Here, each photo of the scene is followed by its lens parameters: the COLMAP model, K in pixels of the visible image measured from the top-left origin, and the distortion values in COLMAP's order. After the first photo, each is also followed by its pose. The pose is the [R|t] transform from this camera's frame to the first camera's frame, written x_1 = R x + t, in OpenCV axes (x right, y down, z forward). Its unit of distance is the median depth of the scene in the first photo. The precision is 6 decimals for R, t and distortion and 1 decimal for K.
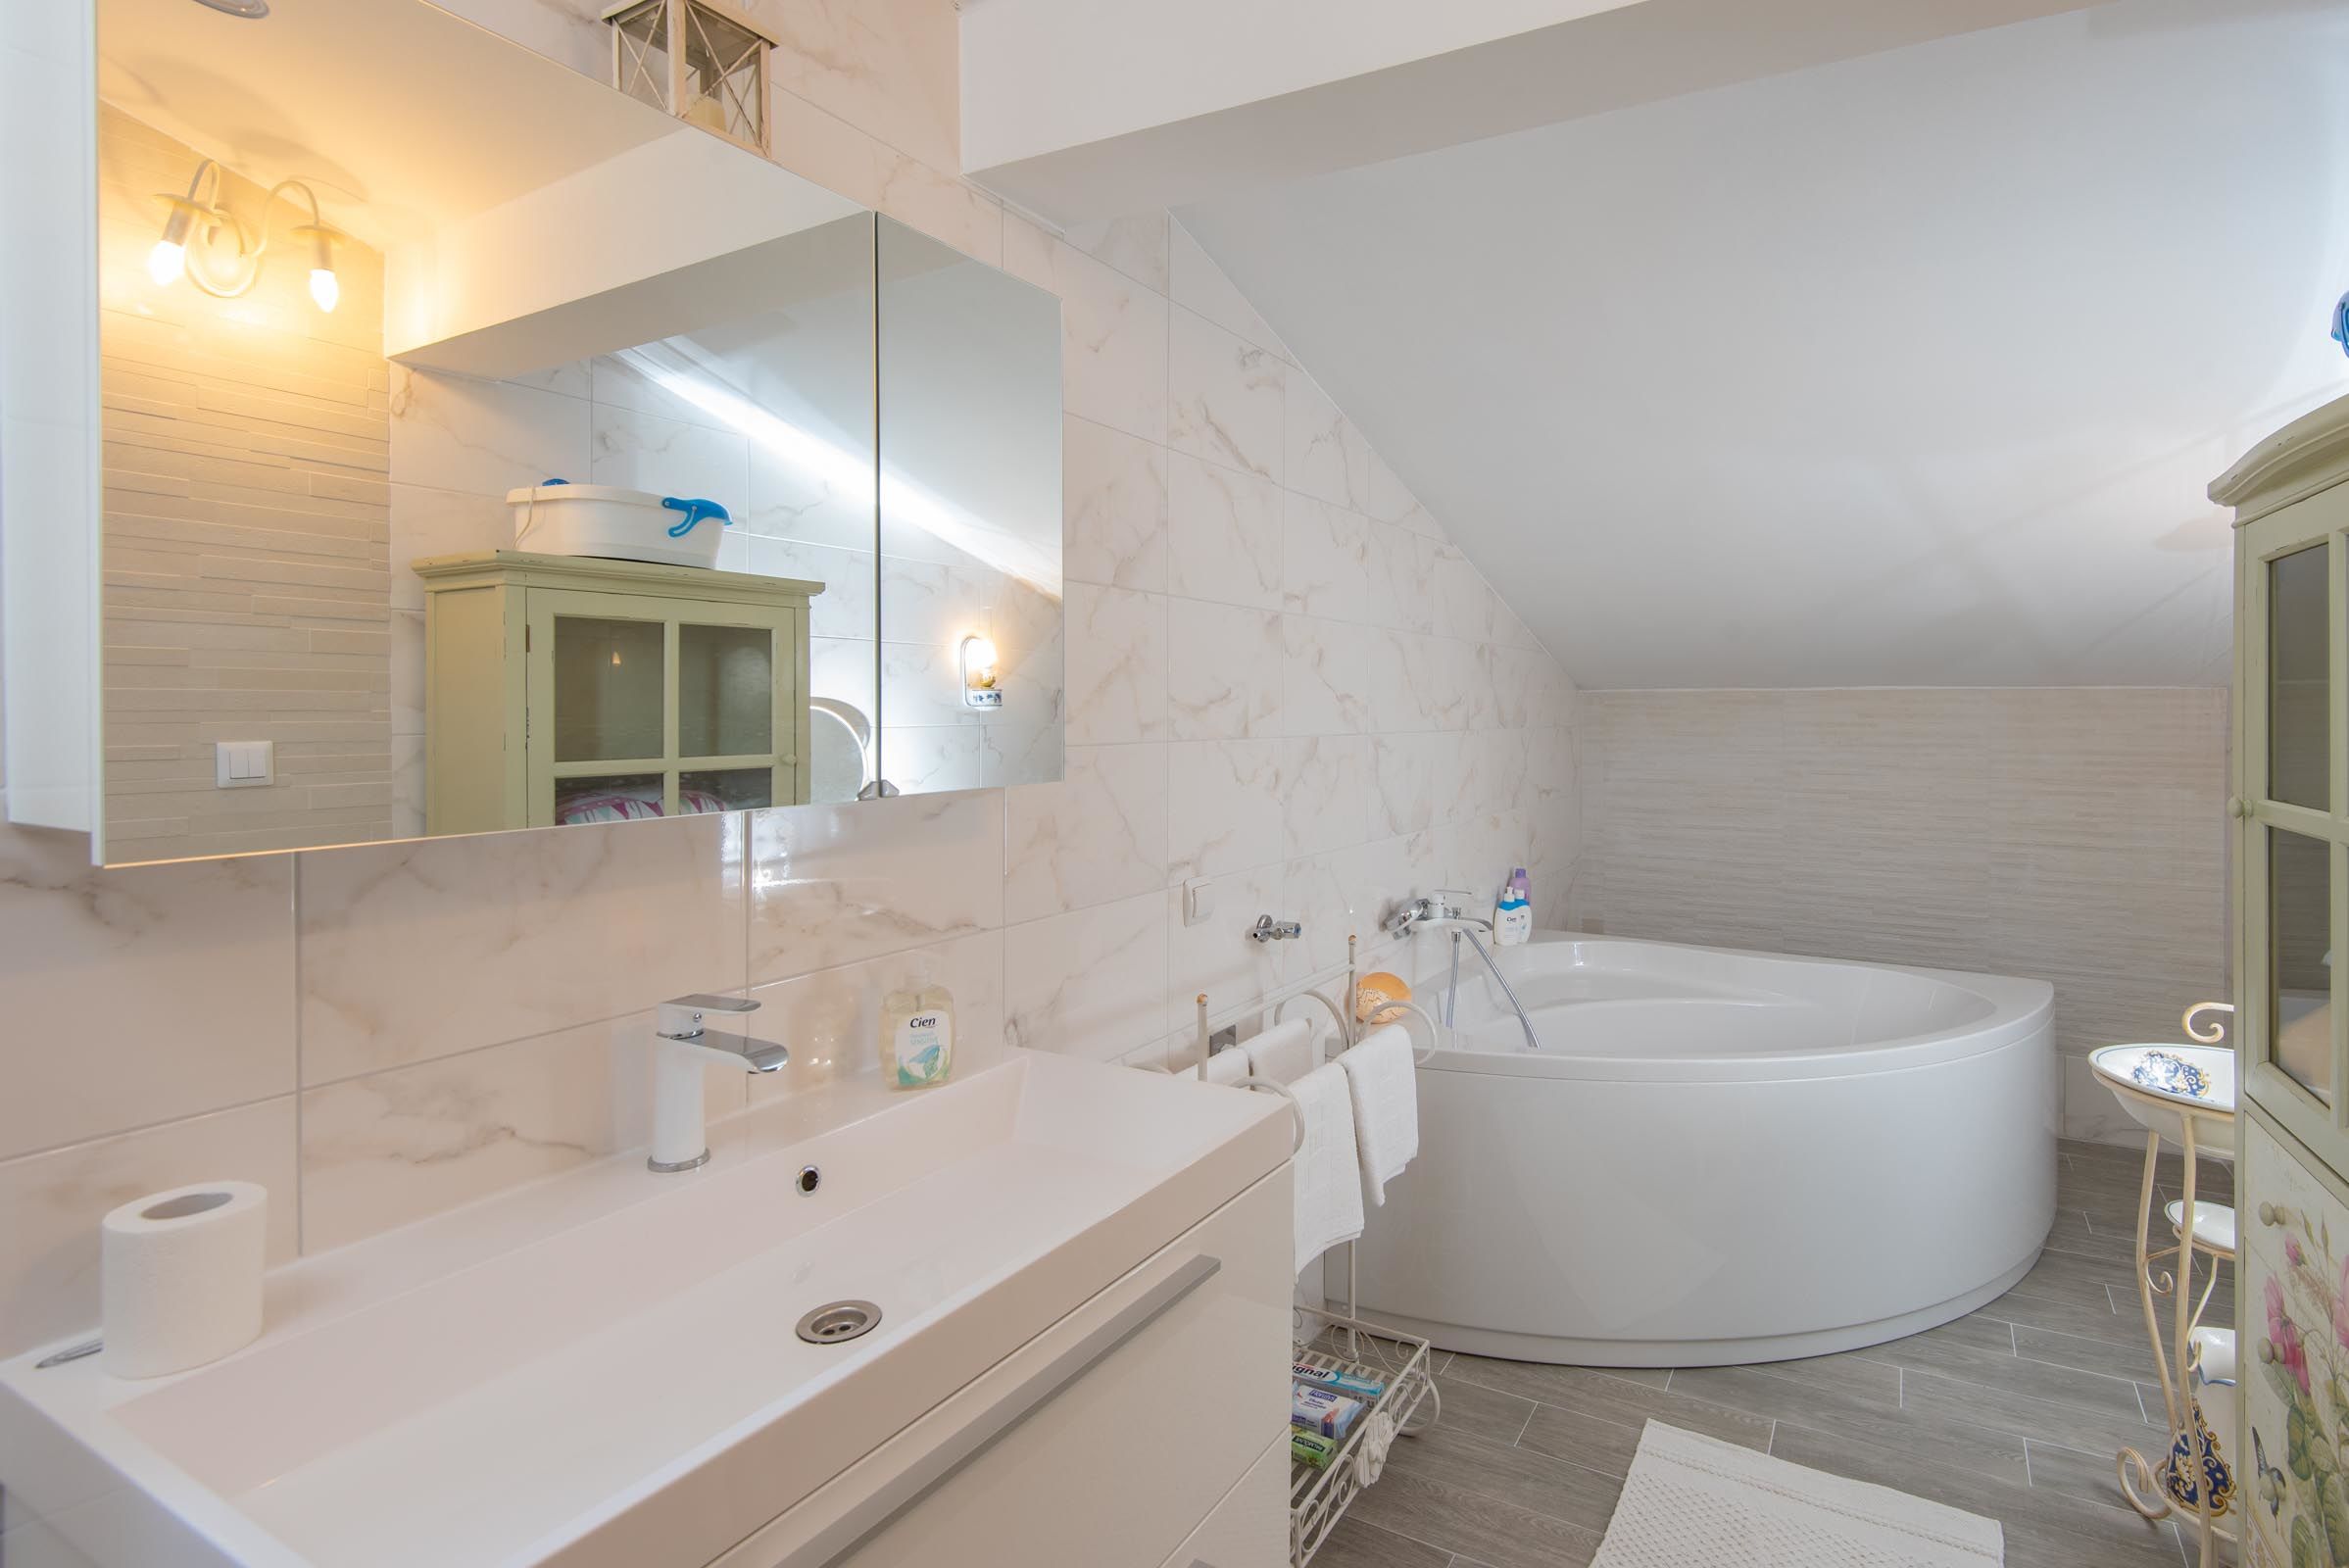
lens RADIAL K [[1114.6, 0, 1263.0], [0, 1114.6, 765.6], [0, 0, 1]] dist [0.029429, -0.010845]
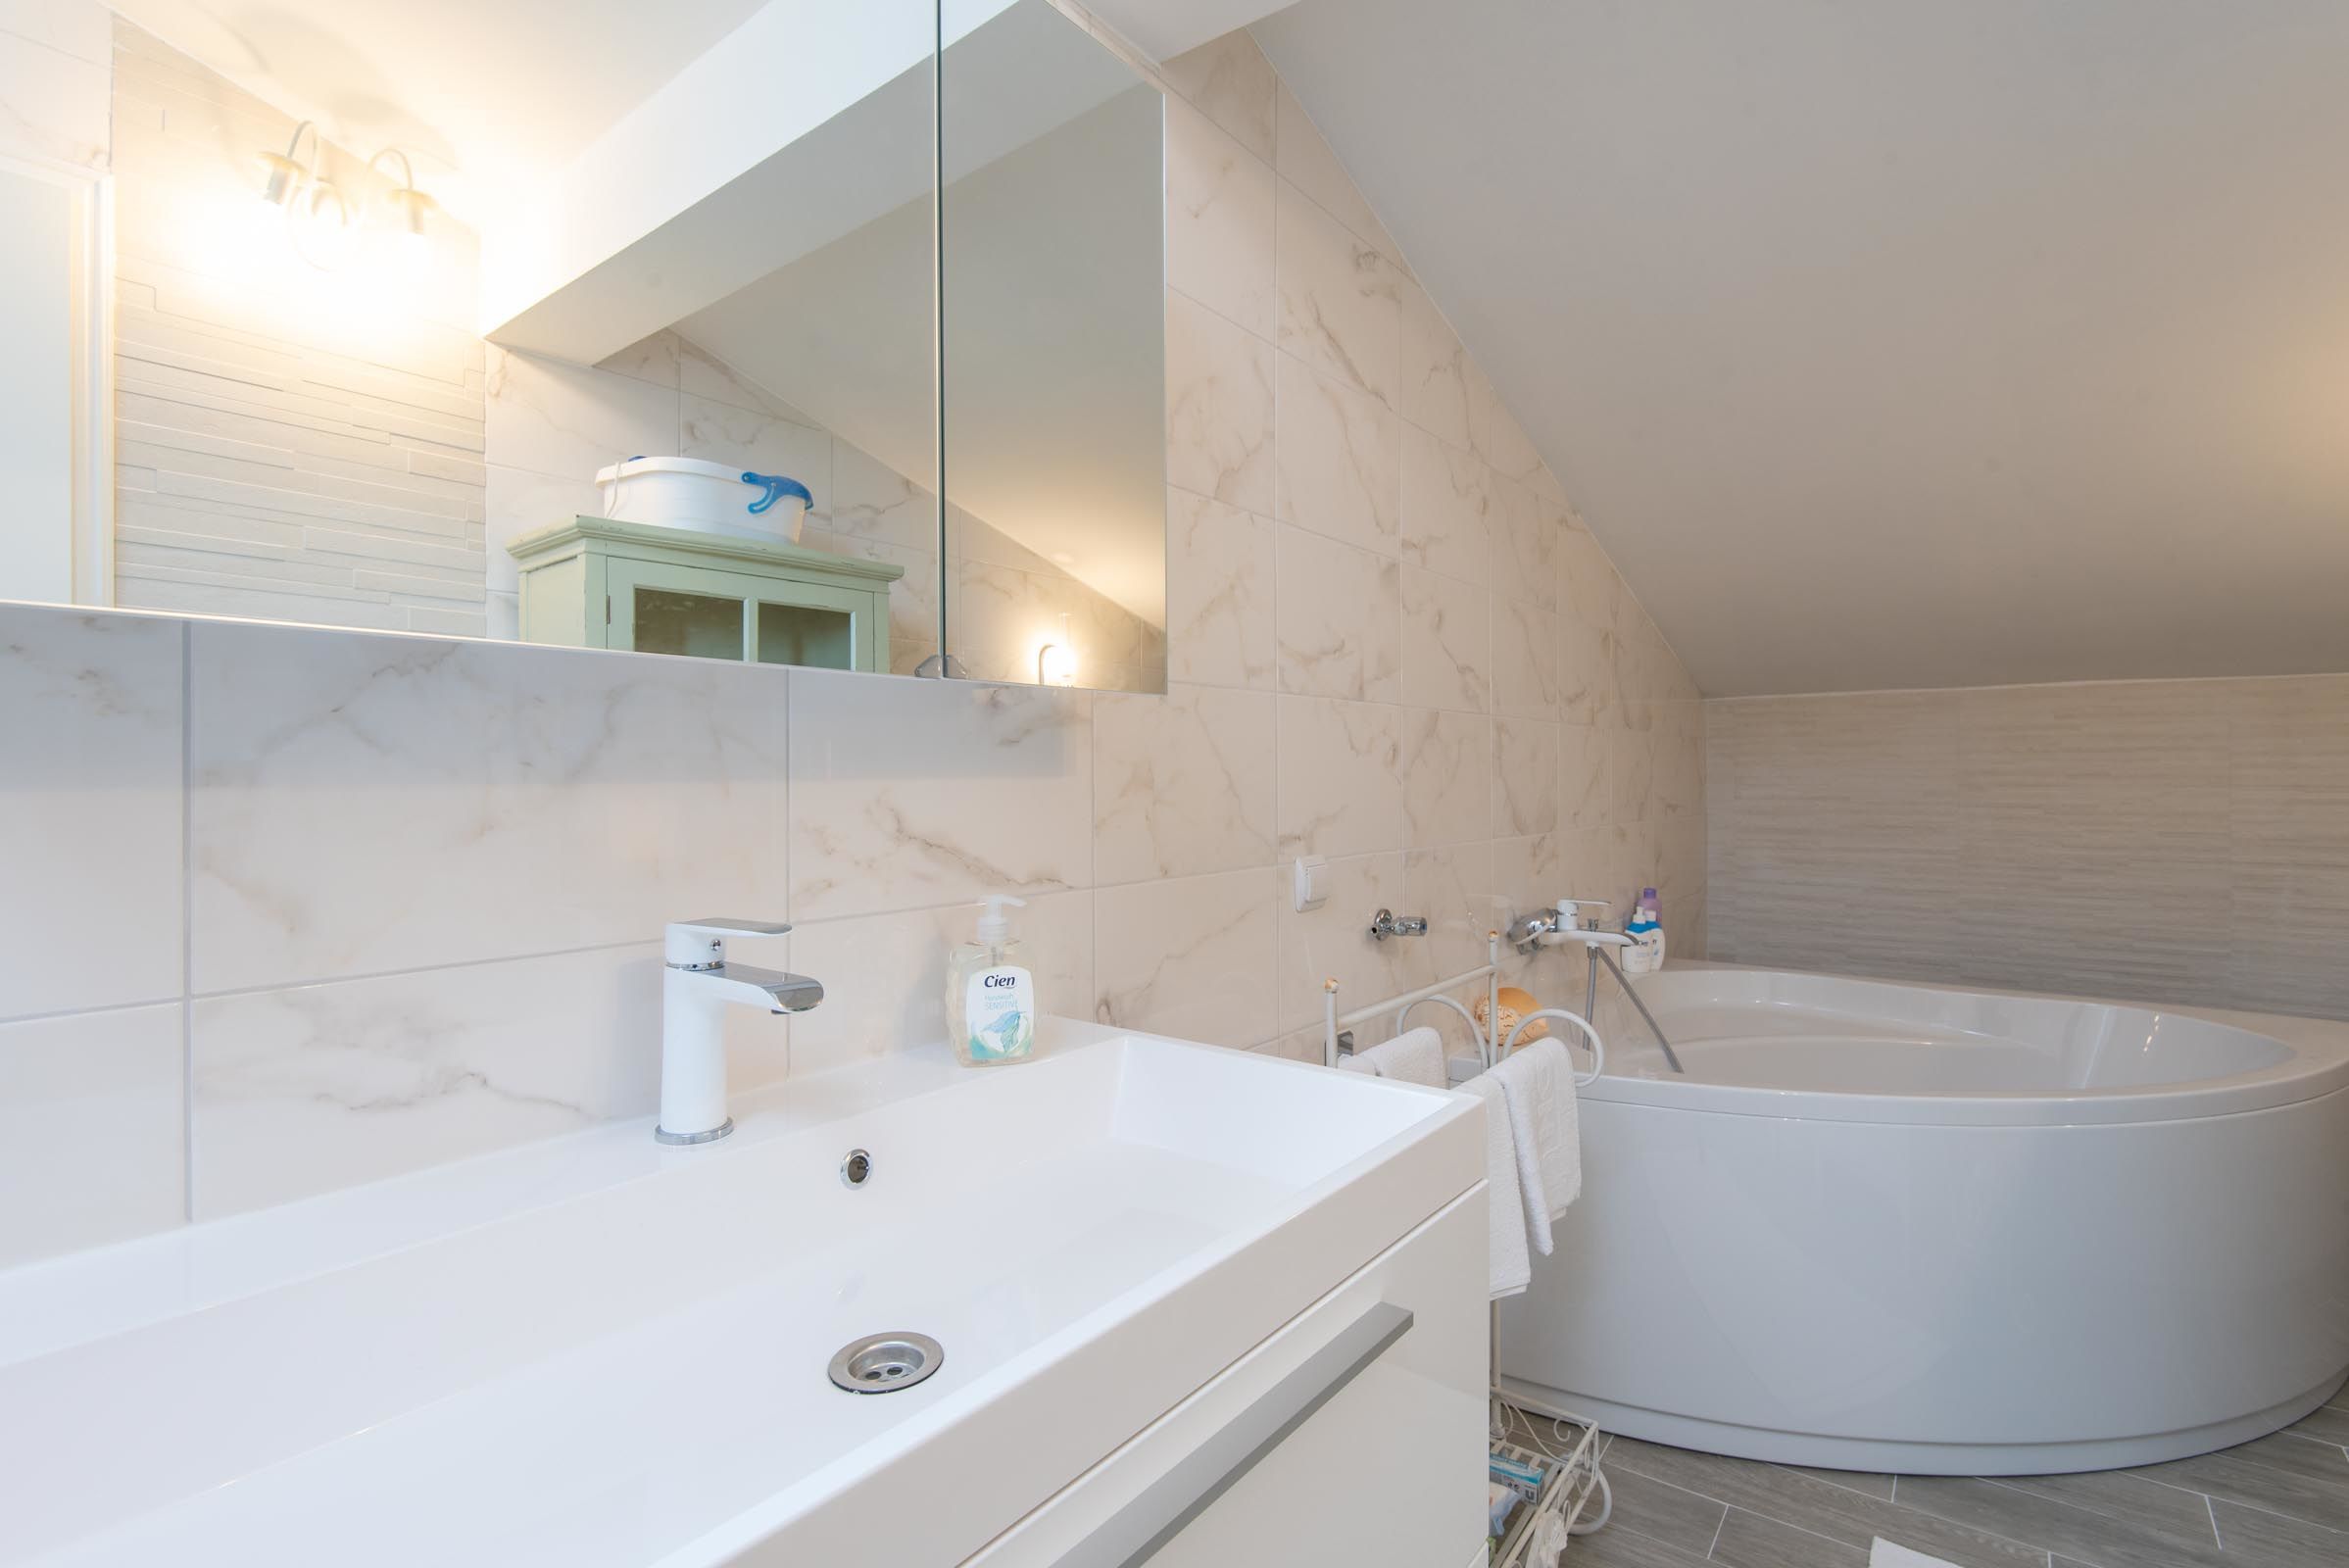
lens RADIAL K [[1133.4, 0, 1163.2], [0, 1133.4, 777.0], [0, 0, 1]] dist [0.018696, -0.009934]
pose [[0.987730, -0.010088, -0.155845, -0.032237], [0.007332, 0.999807, -0.018244, 0.050927], [0.155999, 0.016878, 0.987613, 0.113418]]
